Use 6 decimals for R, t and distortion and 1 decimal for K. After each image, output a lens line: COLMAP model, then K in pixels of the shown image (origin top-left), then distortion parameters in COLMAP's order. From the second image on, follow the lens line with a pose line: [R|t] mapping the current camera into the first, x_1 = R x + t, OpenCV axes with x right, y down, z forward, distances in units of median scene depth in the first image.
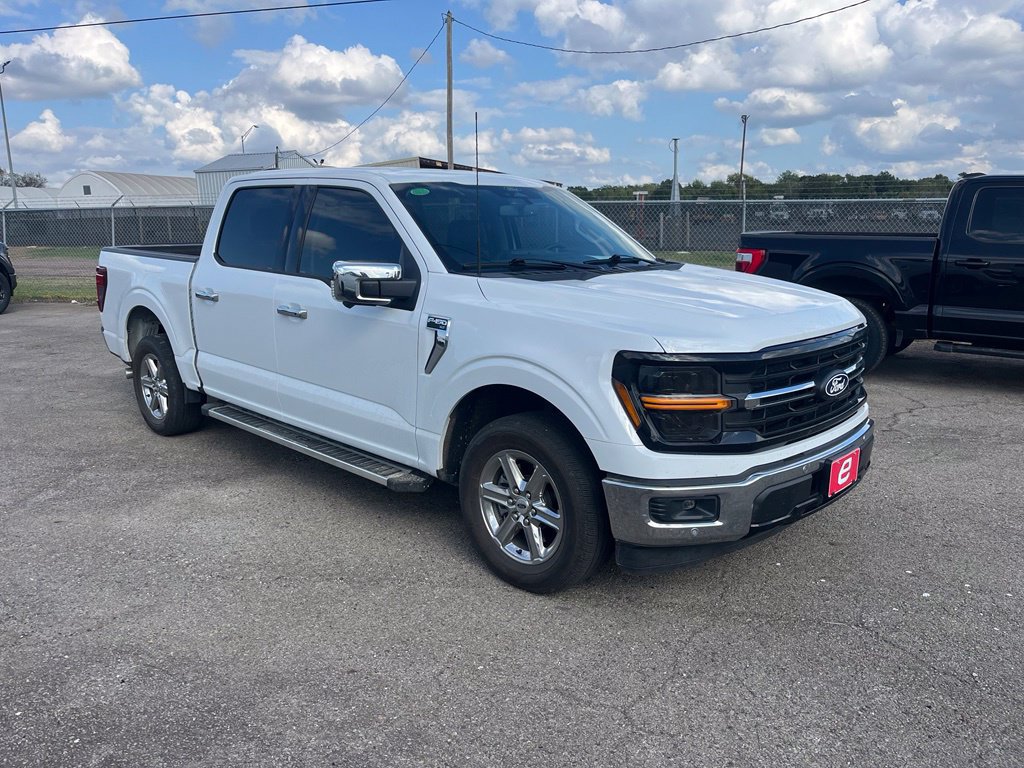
lens RADIAL K [[771.8, 0, 502.0], [0, 771.8, 379.8], [0, 0, 1]] dist [0.050896, -0.052838]
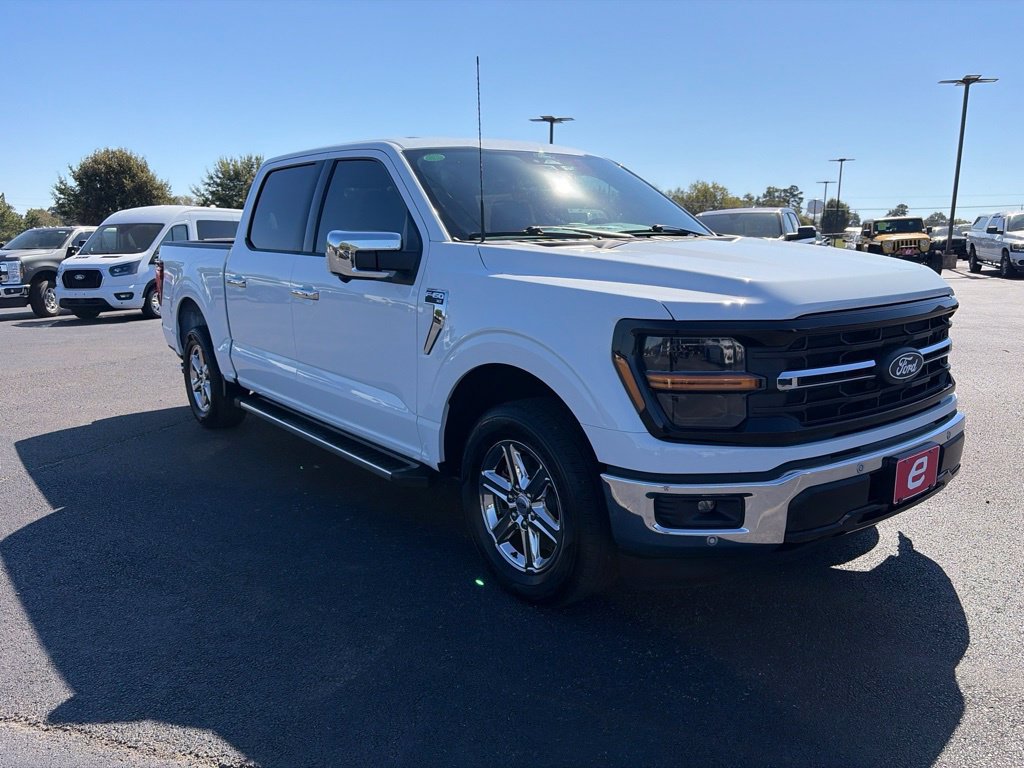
lens RADIAL K [[777.1, 0, 515.5], [0, 777.1, 383.3], [0, 0, 1]] dist [0.040568, -0.005506]
pose [[0.991336, 0.007528, -0.131136, 0.130536], [-0.009156, 0.999888, -0.011813, 0.037084], [0.131033, 0.012911, 0.991294, 0.132183]]
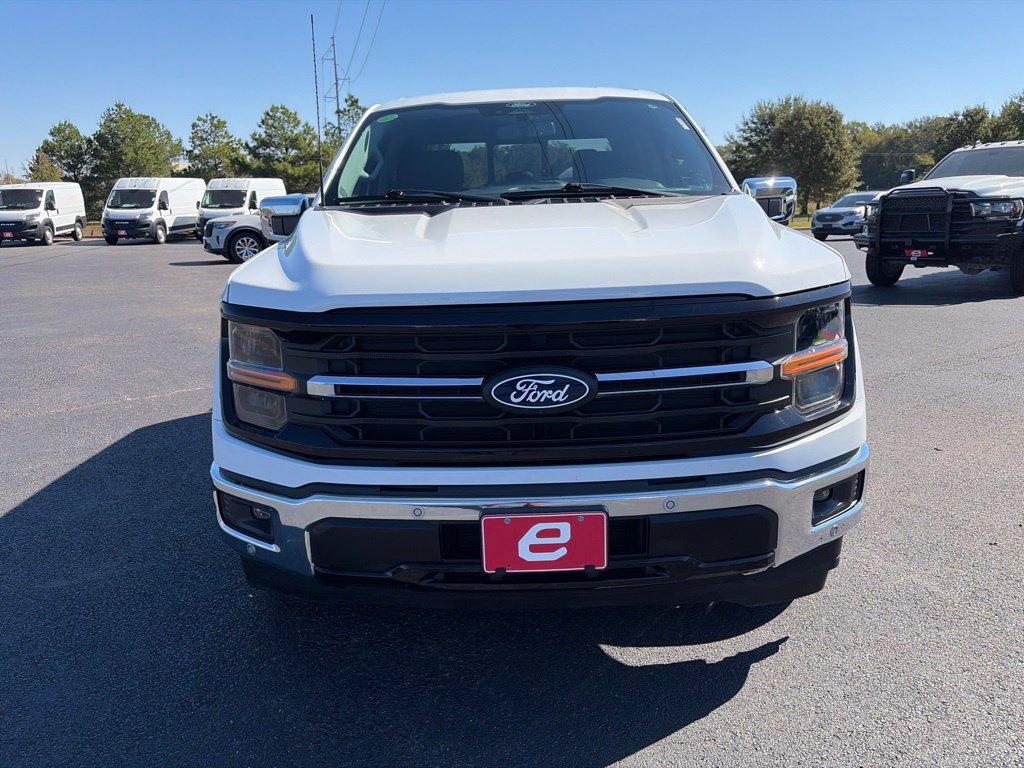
lens RADIAL K [[777.1, 0, 515.5], [0, 777.1, 383.3], [0, 0, 1]] dist [0.040568, -0.005506]
pose [[0.694520, 0.144150, -0.704885, 0.802263], [-0.108147, 0.989508, 0.095799, -0.051286], [0.711299, 0.009697, 0.702823, 0.565523]]
